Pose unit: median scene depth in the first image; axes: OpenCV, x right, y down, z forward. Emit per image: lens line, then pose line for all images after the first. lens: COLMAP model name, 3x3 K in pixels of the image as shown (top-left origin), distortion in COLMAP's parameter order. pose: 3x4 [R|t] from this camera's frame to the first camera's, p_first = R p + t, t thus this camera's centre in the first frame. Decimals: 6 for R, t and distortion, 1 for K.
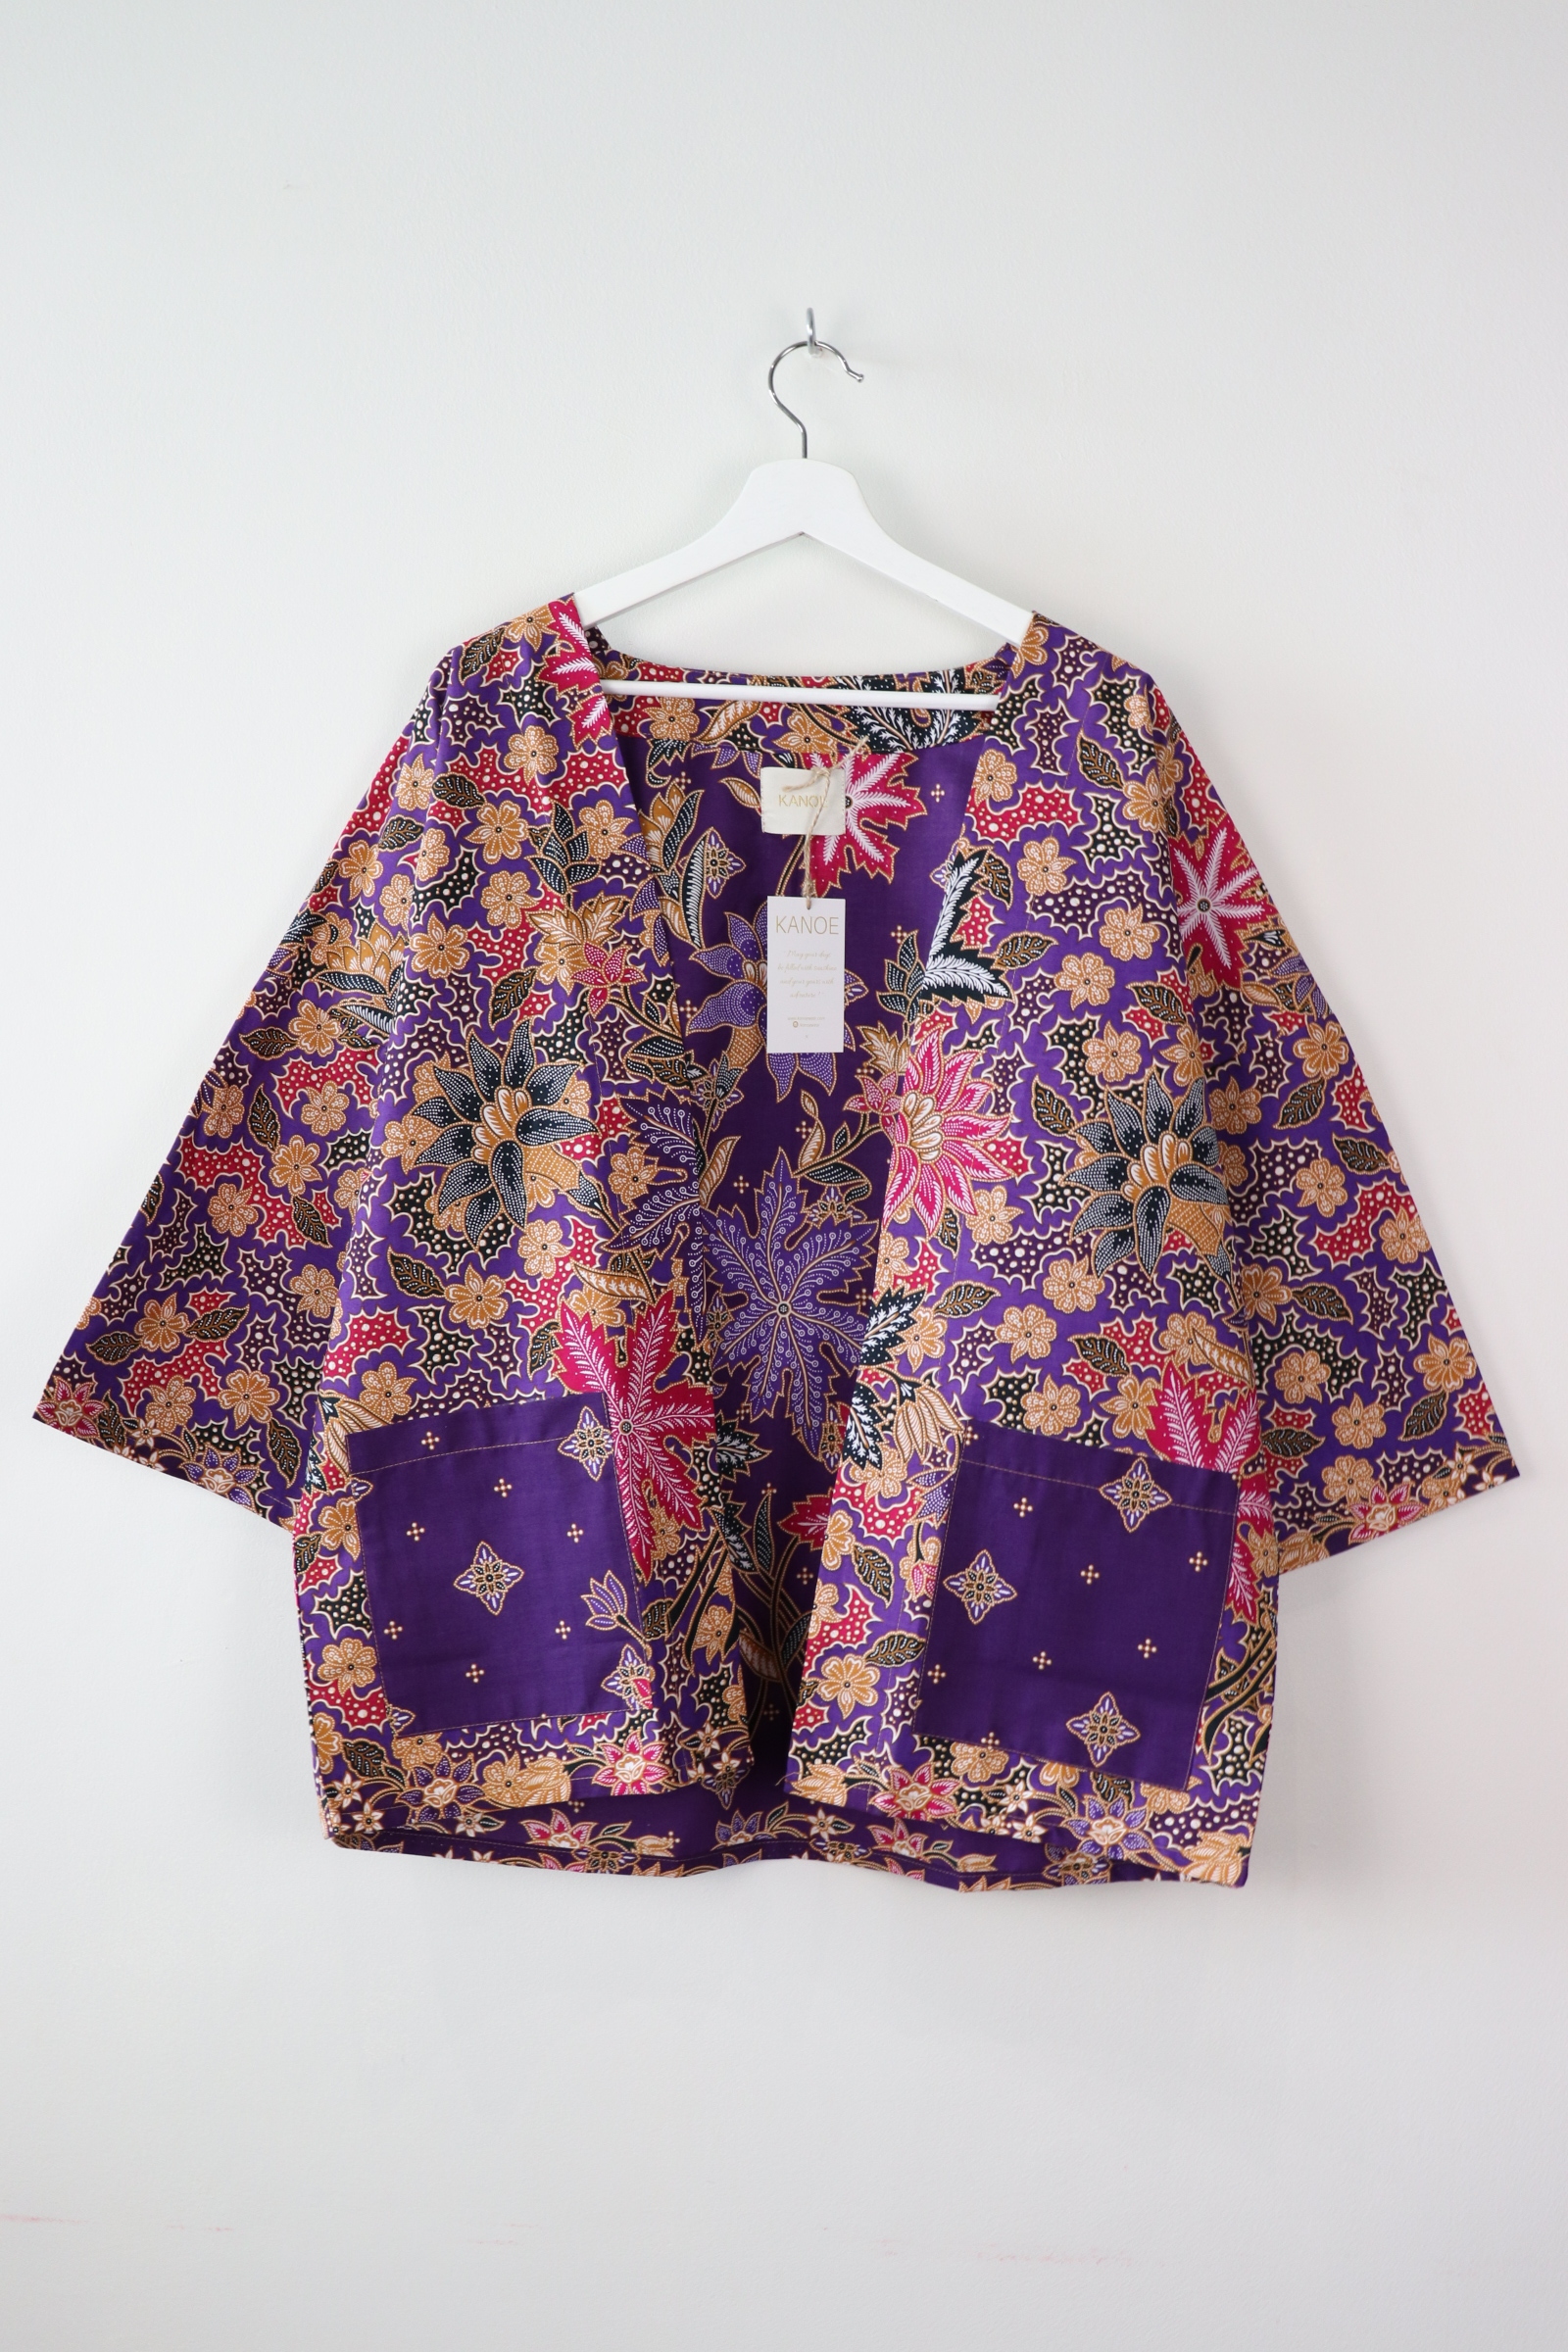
lens RADIAL K [[2207.7, 0, 773.4], [0, 2207.7, 1164.3], [0, 0, 1]] dist [-0.137493, 0.188815]
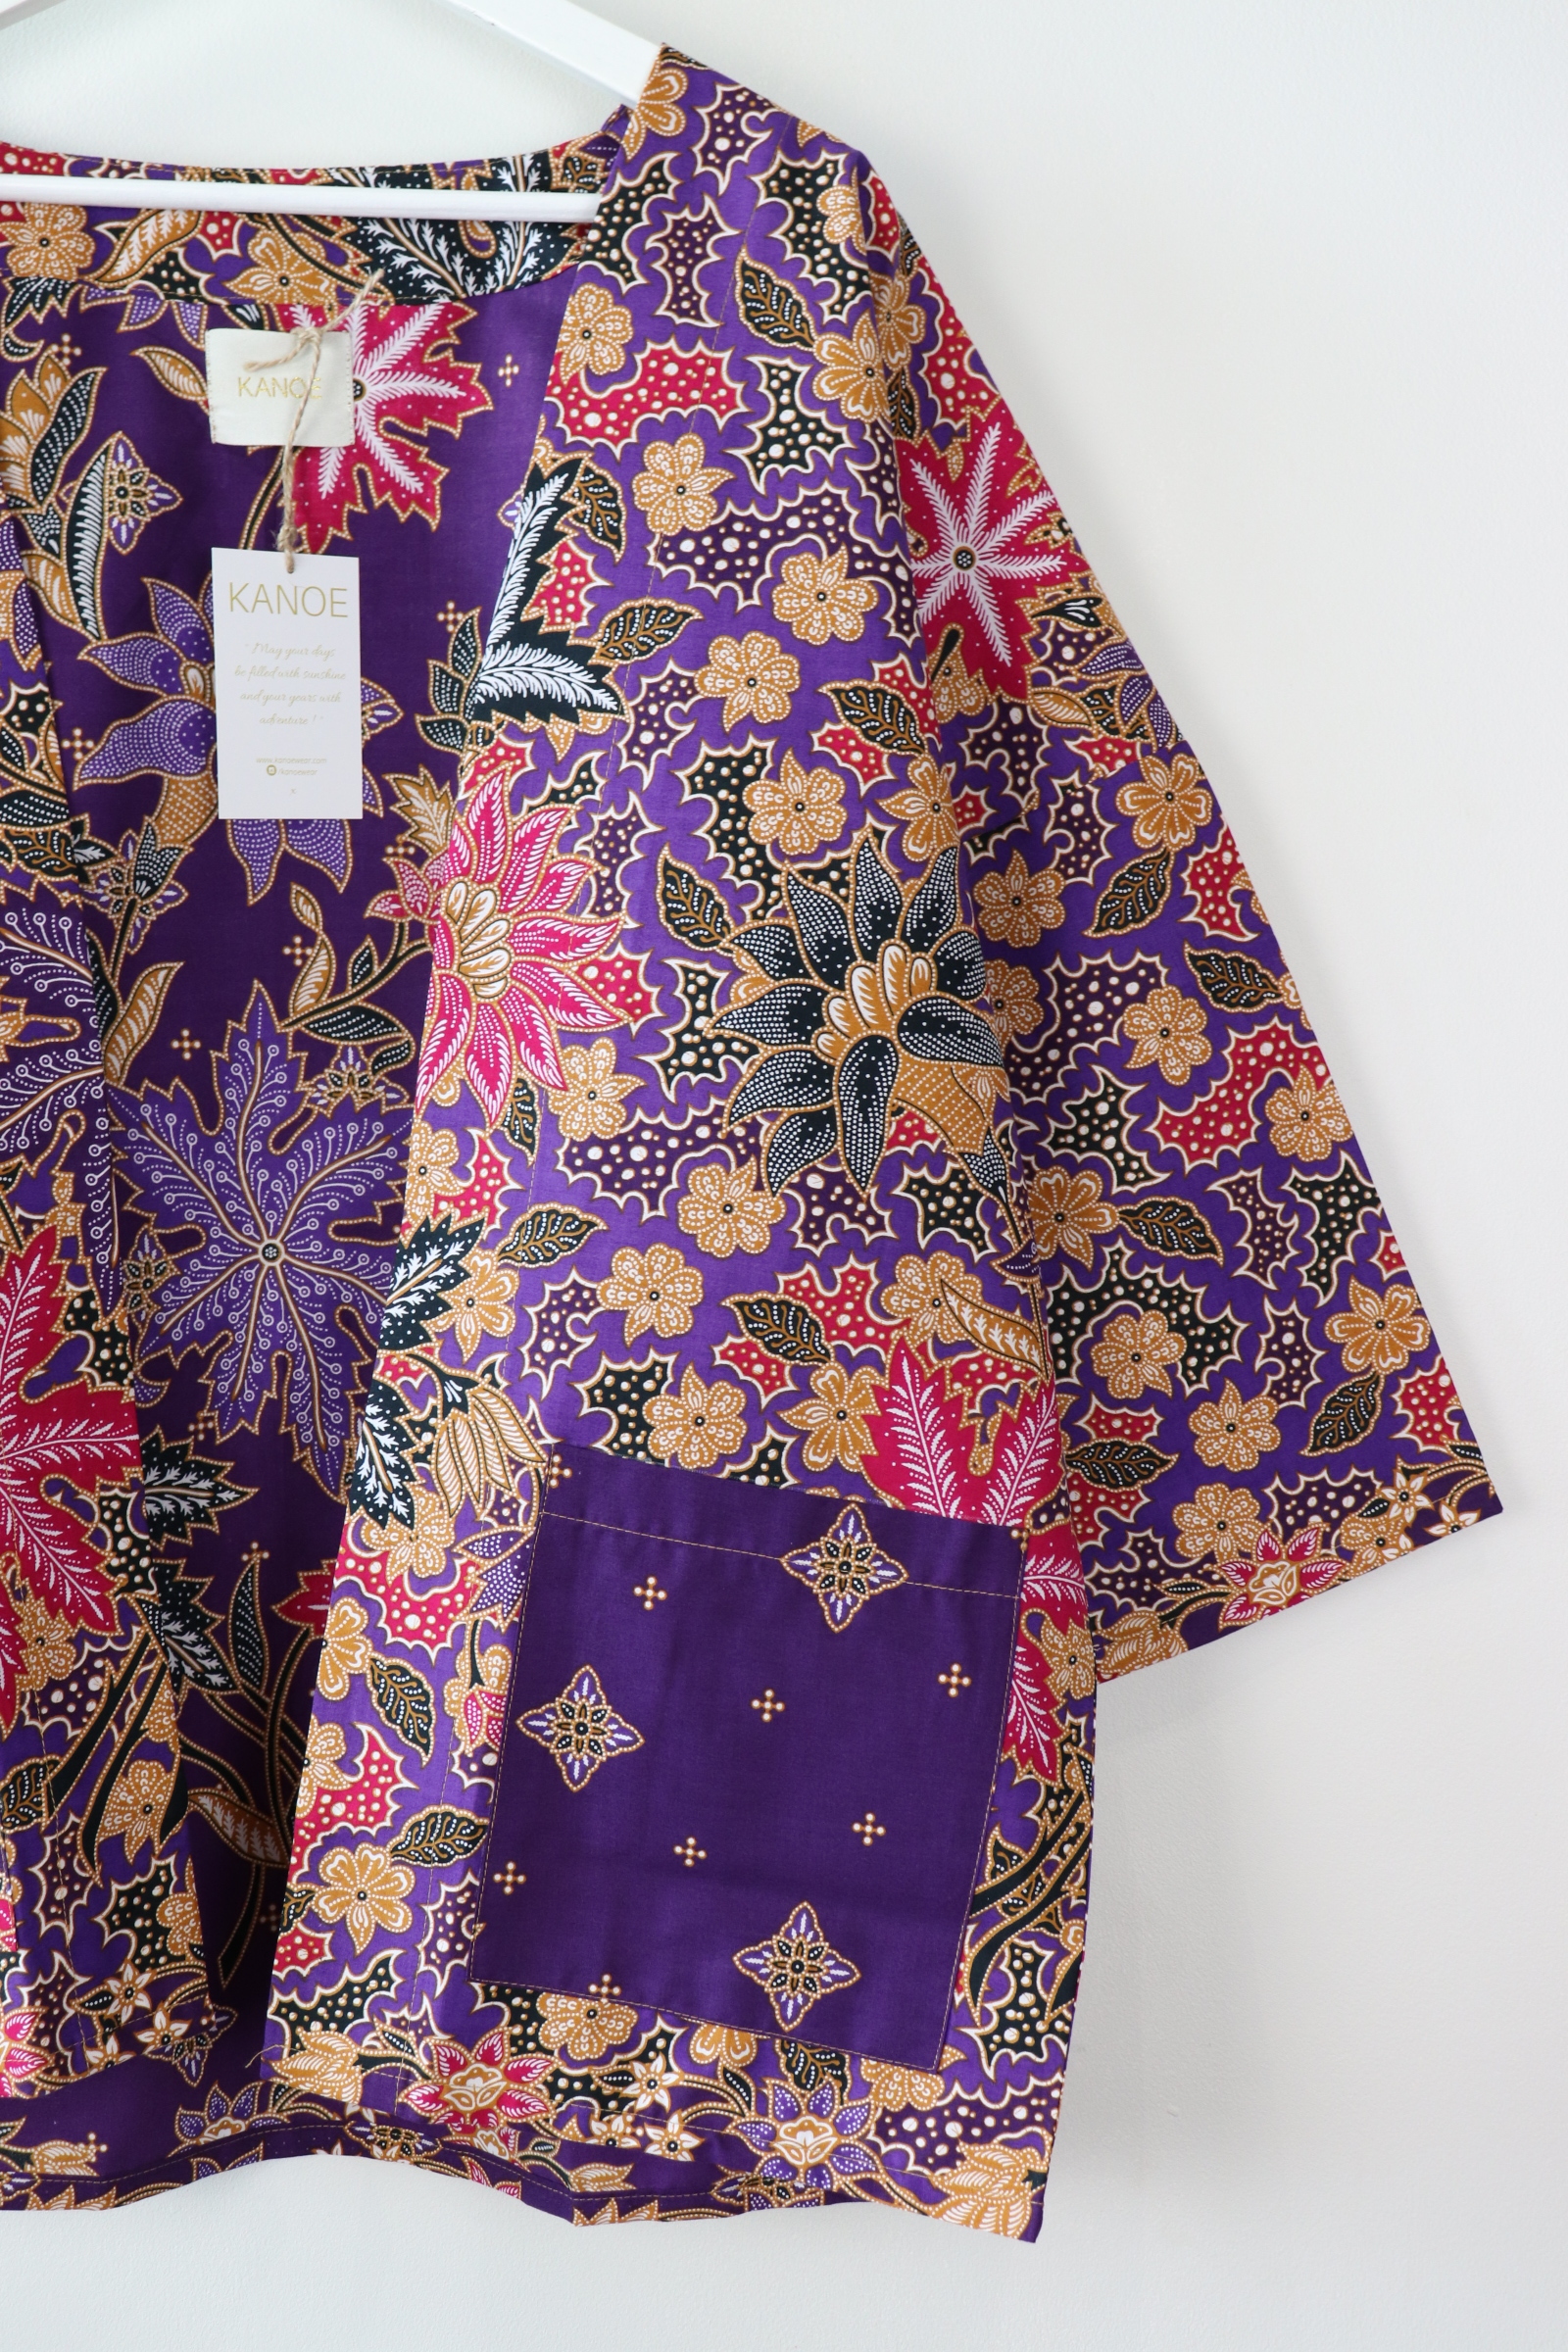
lens RADIAL K [[2458.2, 0, 778.5], [0, 2458.2, 1147.2], [0, 0, 1]] dist [-0.104698, 0.212486]
pose [[0.998797, -0.015523, 0.046509, 0.116100], [0.013471, 0.998936, 0.044113, 0.010289], [-0.047144, -0.043434, 0.997943, 0.348959]]
